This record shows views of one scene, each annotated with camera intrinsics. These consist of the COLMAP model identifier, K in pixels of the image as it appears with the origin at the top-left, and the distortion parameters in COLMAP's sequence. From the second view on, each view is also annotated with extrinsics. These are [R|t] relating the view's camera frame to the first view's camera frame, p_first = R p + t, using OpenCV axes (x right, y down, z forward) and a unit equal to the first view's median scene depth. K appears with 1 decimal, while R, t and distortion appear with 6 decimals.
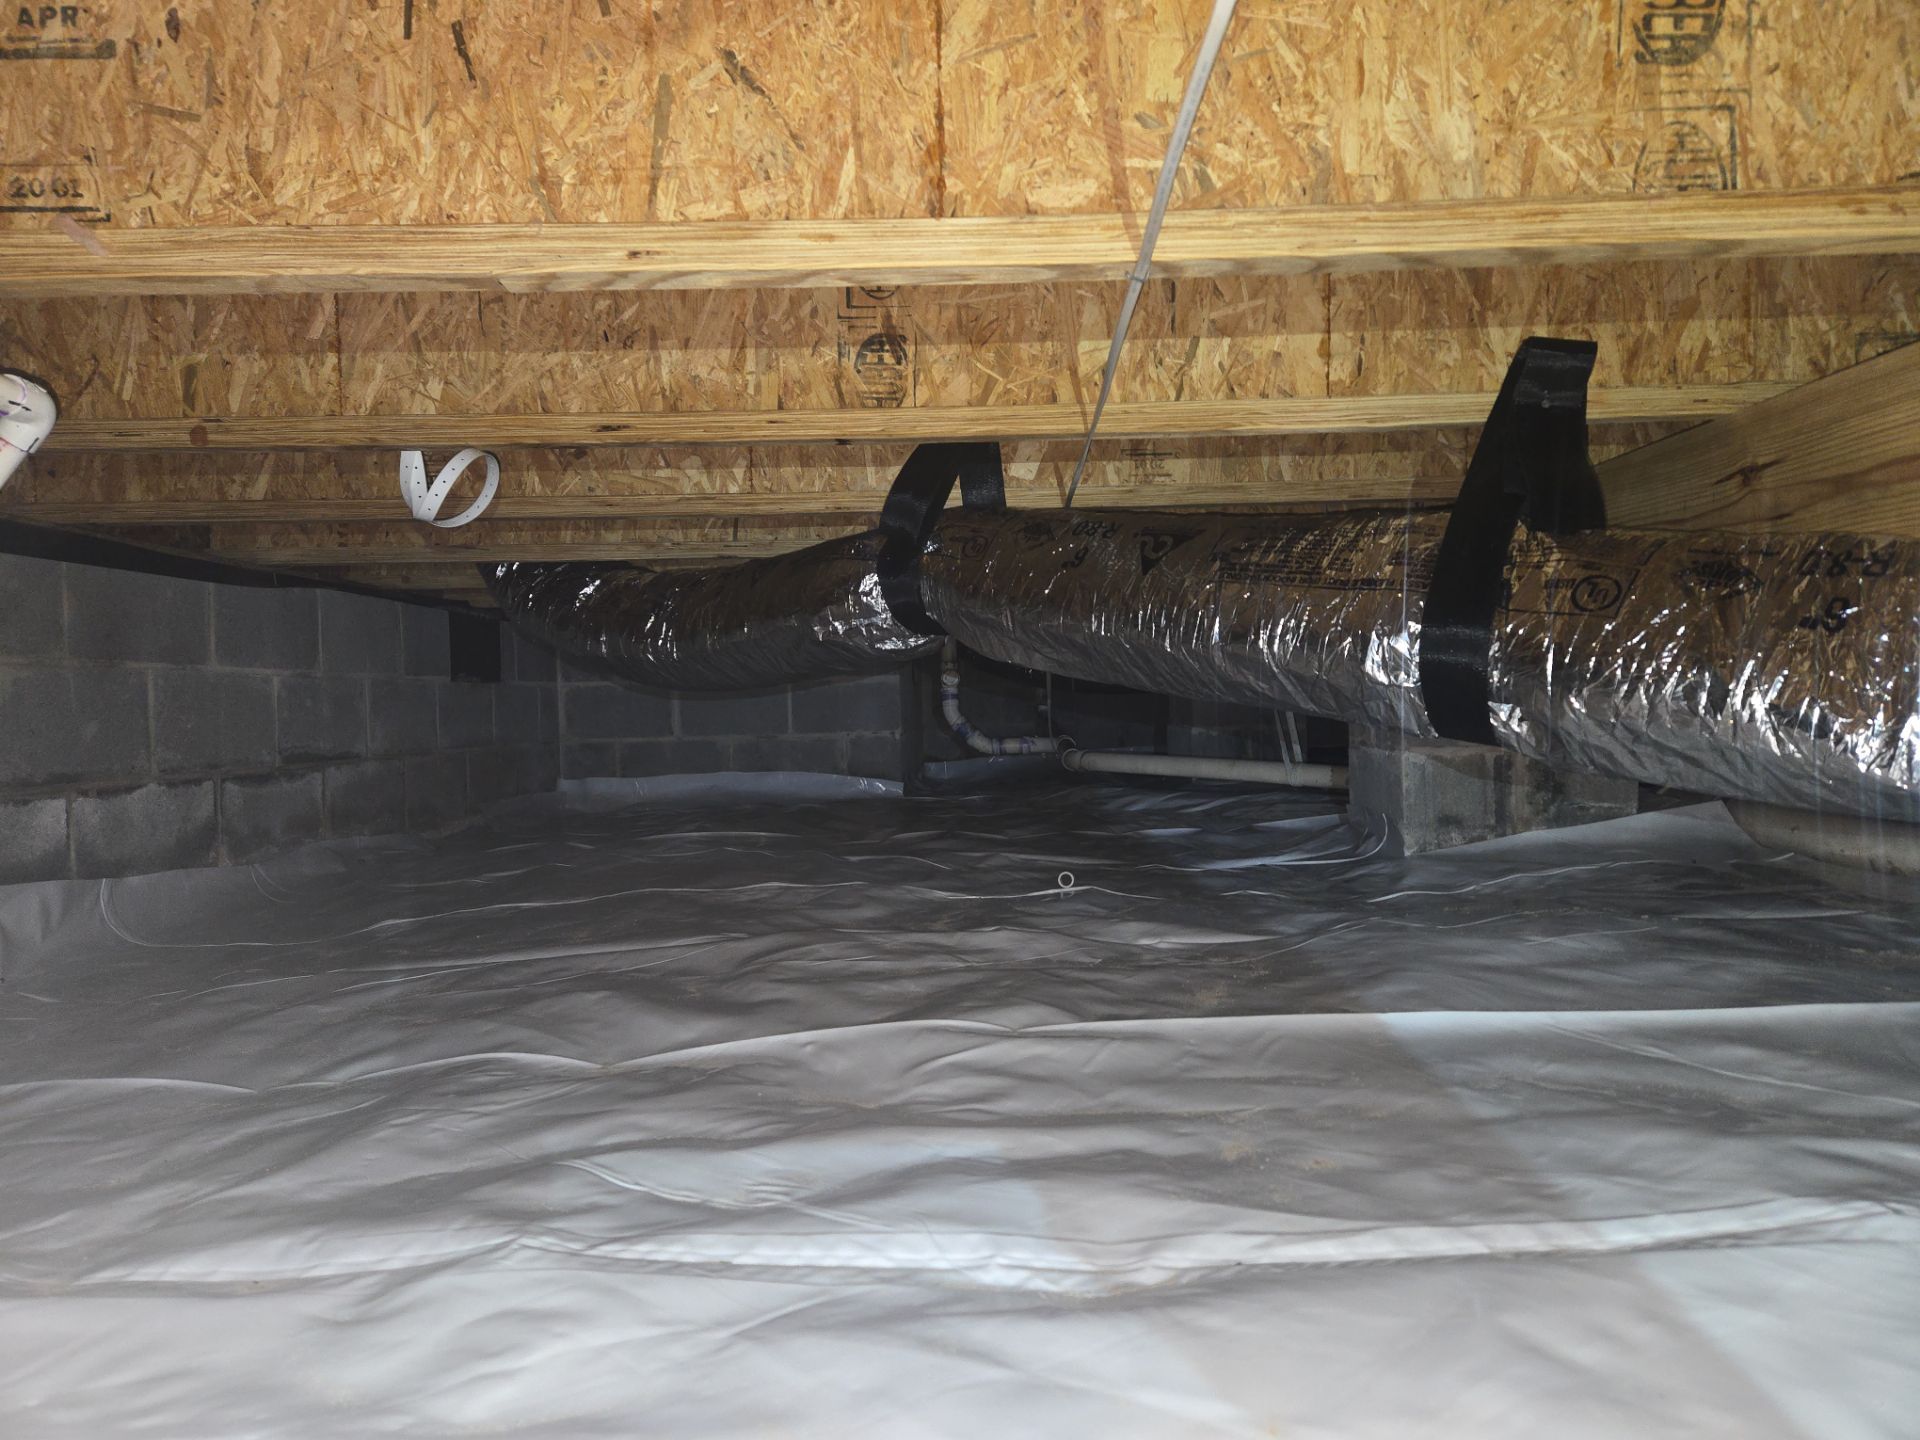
lens RADIAL K [[1287.0, 0, 961.4], [0, 1287.0, 730.4], [0, 0, 1]] dist [0.083849, -0.066038]
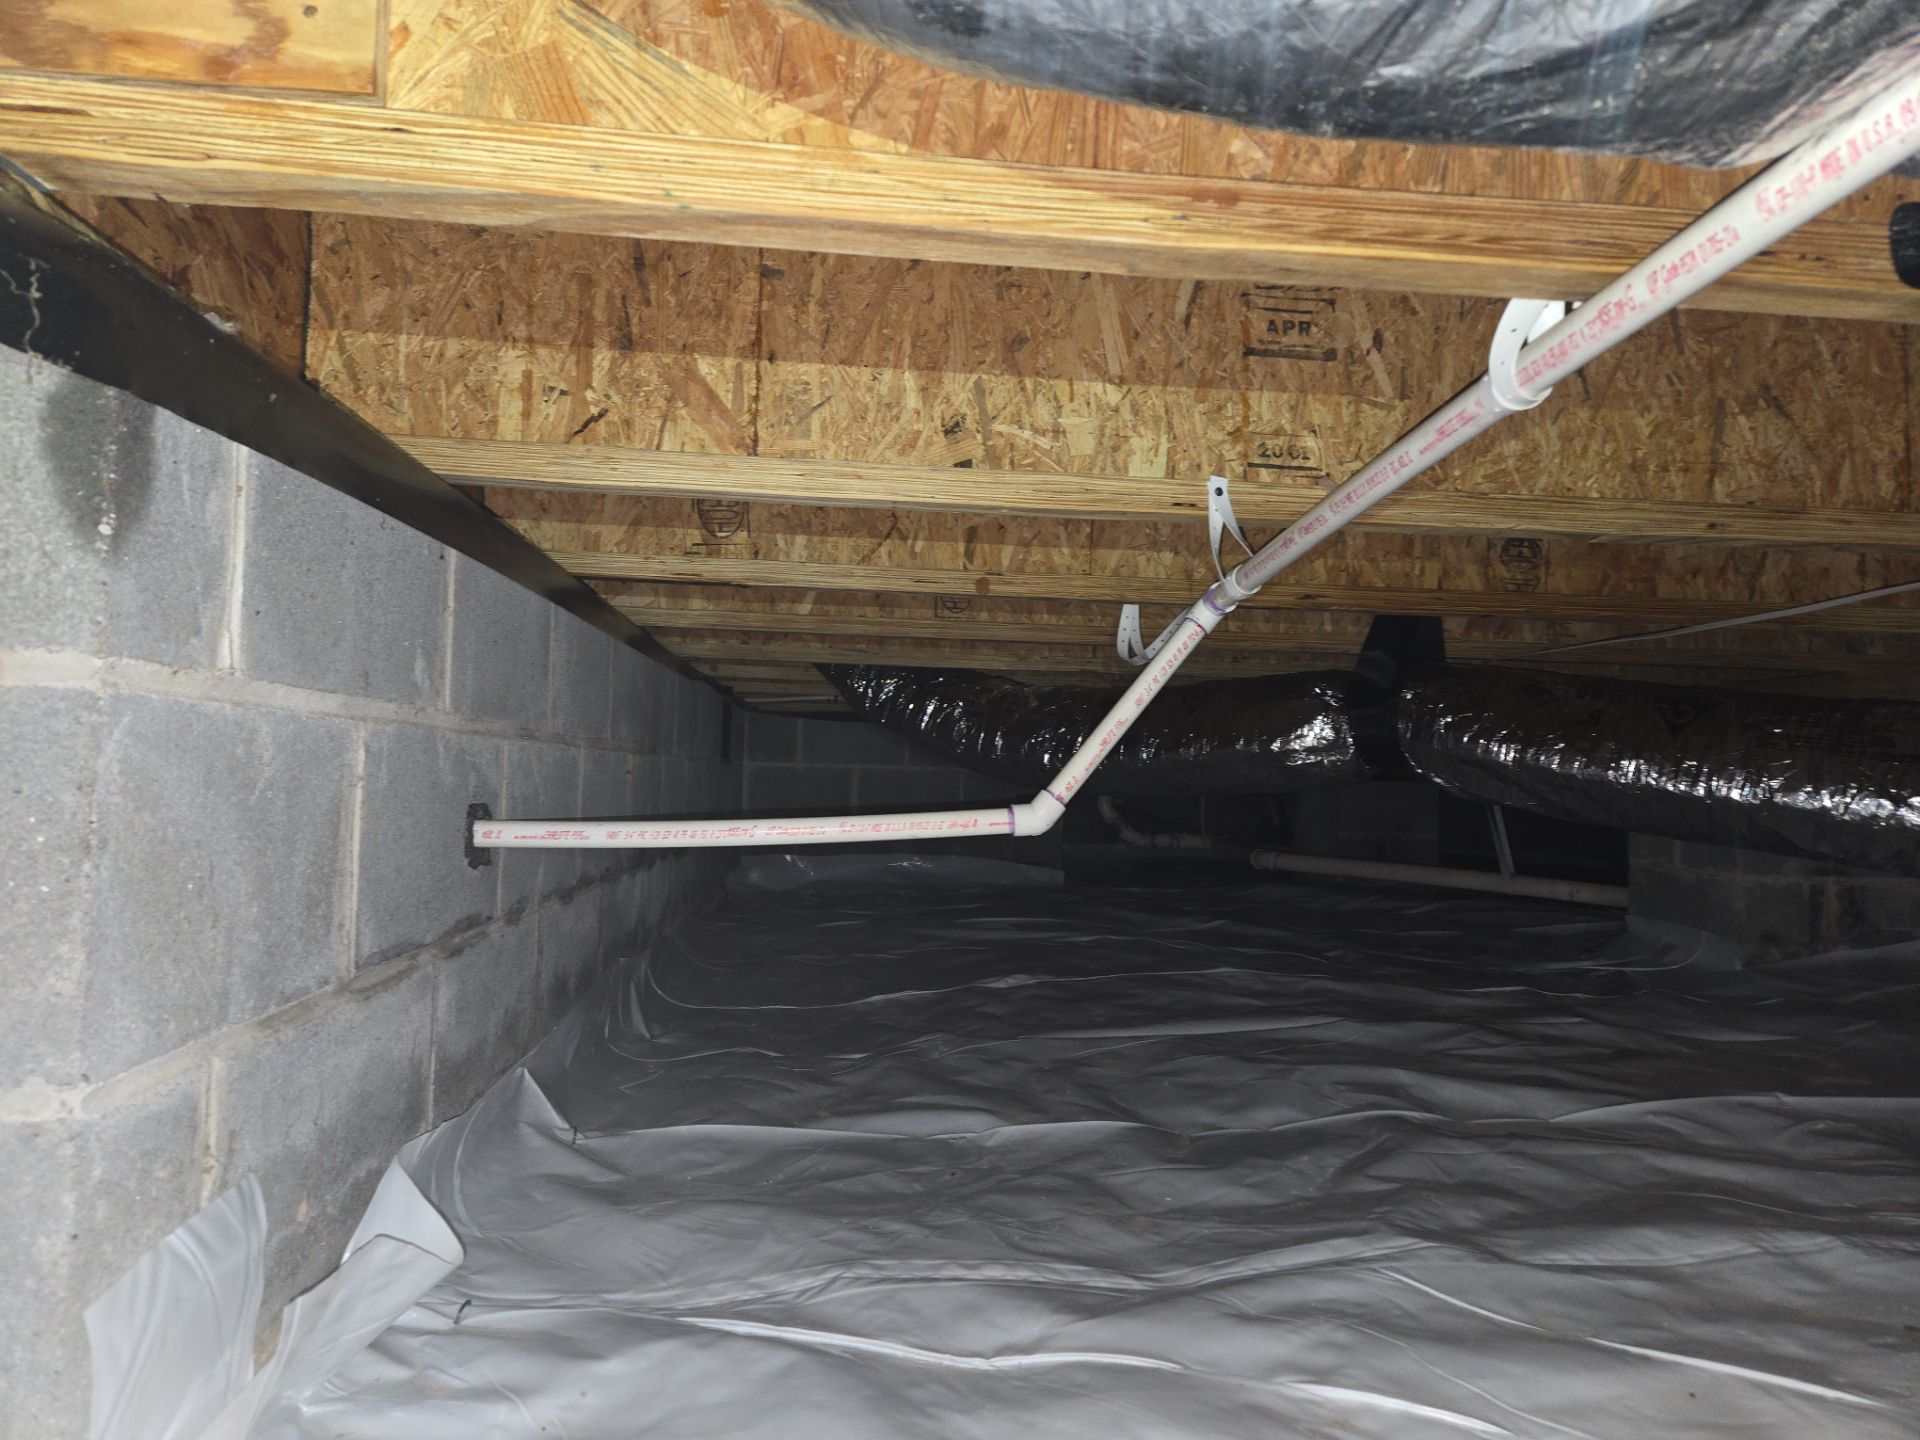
lens RADIAL K [[1287.0, 0, 961.4], [0, 1287.0, 730.4], [0, 0, 1]] dist [0.083849, -0.066038]
pose [[0.993162, 0.052376, 0.104339, -1.149073], [-0.046035, 0.996996, -0.062288, -0.024207], [-0.107288, 0.057058, 0.992589, -0.279822]]
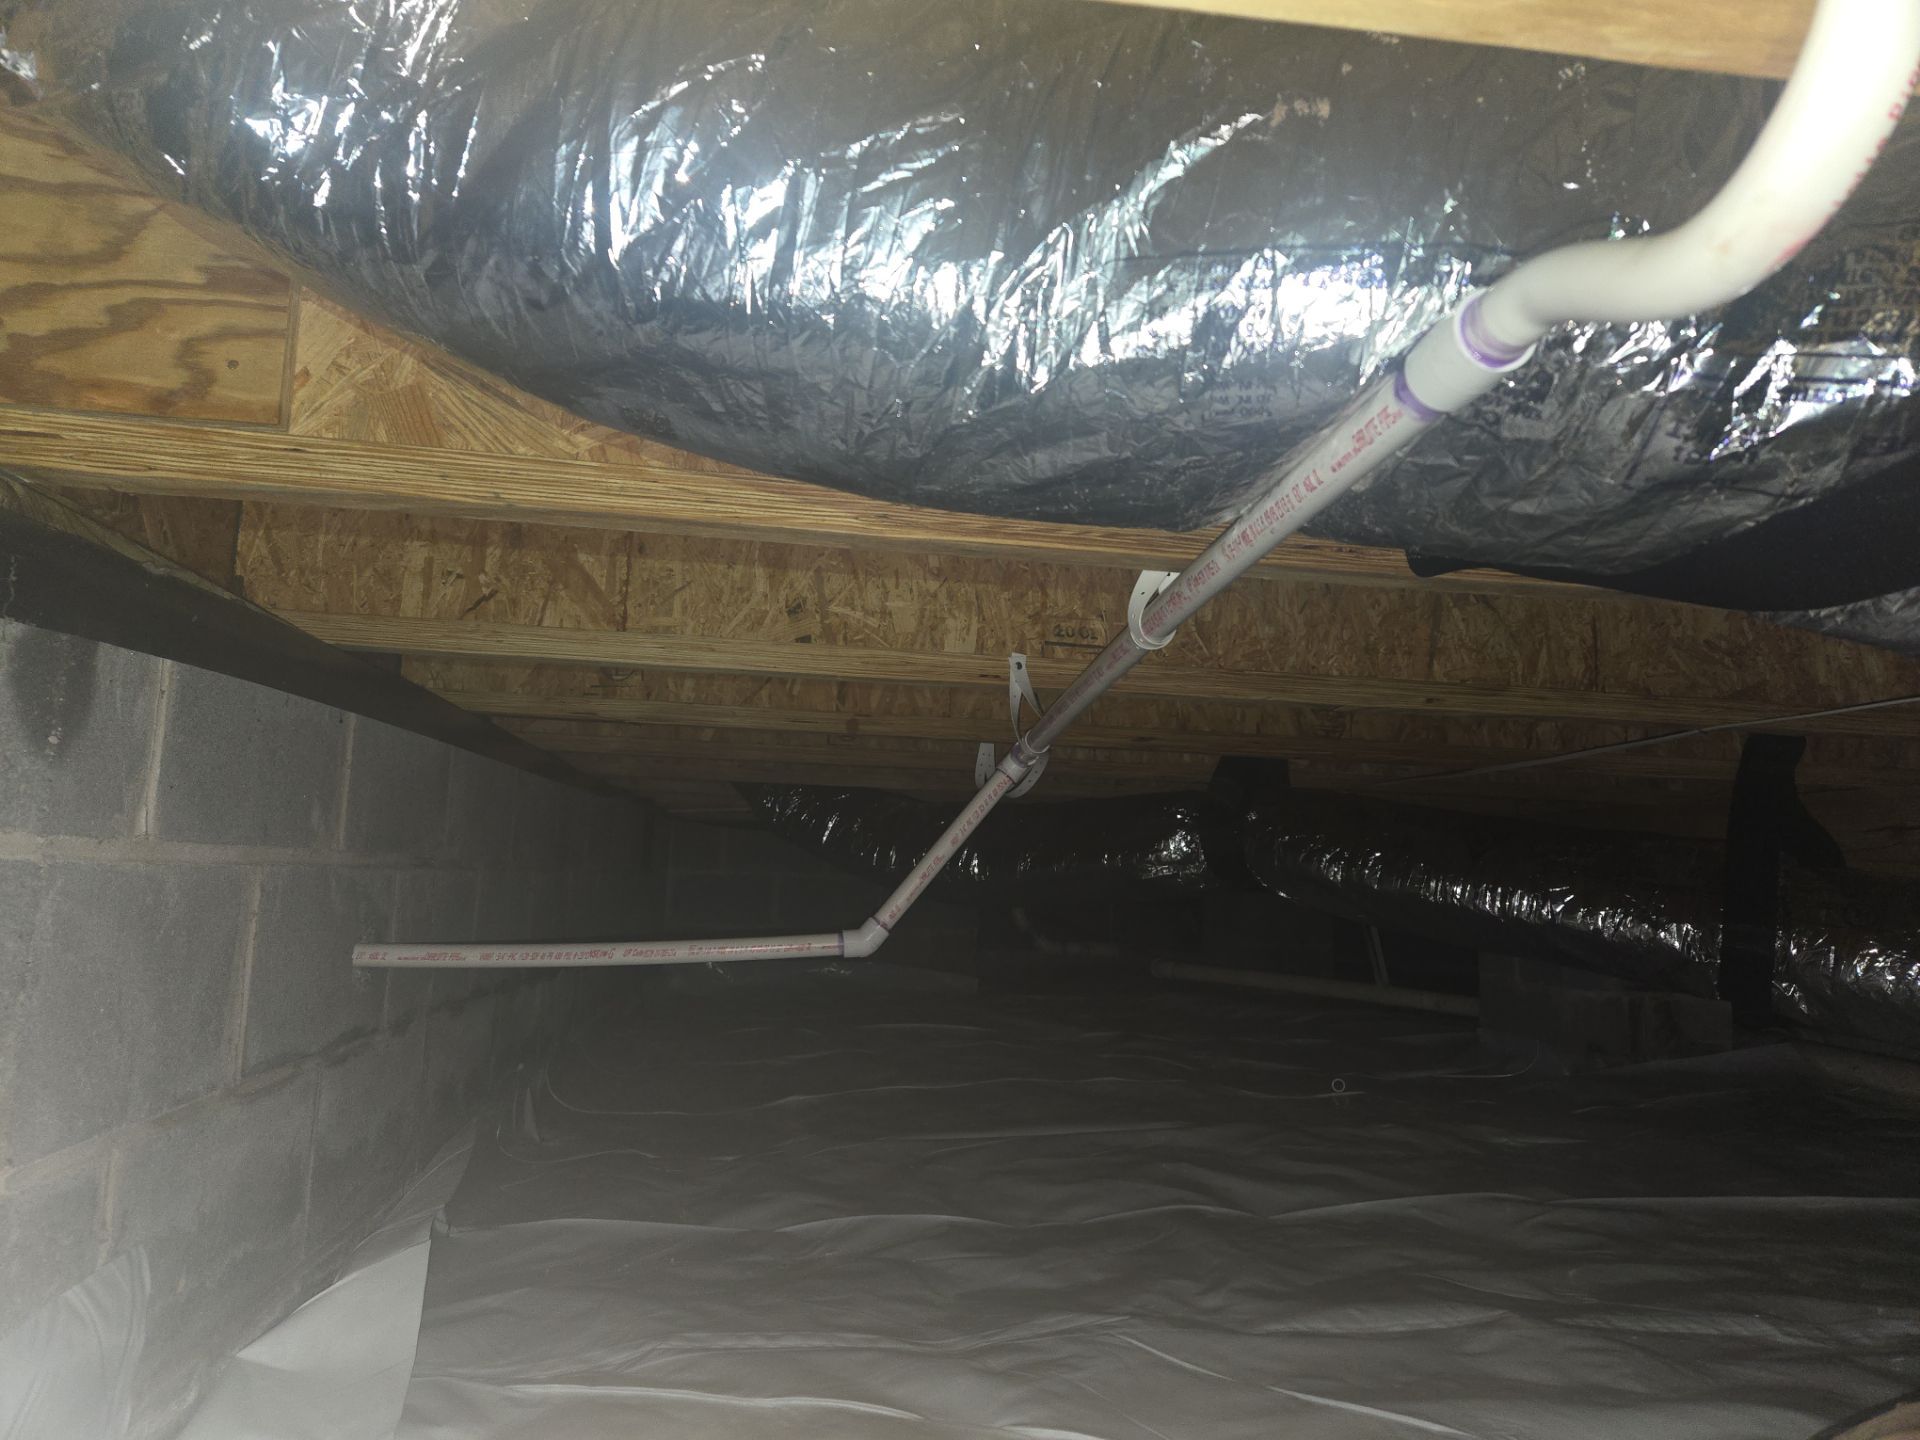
lens RADIAL K [[1287.0, 0, 961.4], [0, 1287.0, 730.4], [0, 0, 1]] dist [0.083849, -0.066038]
pose [[0.988382, 0.072990, 0.133313, -1.035230], [-0.054072, 0.988618, -0.140393, -0.060302], [-0.142043, 0.131553, 0.981080, -0.524197]]
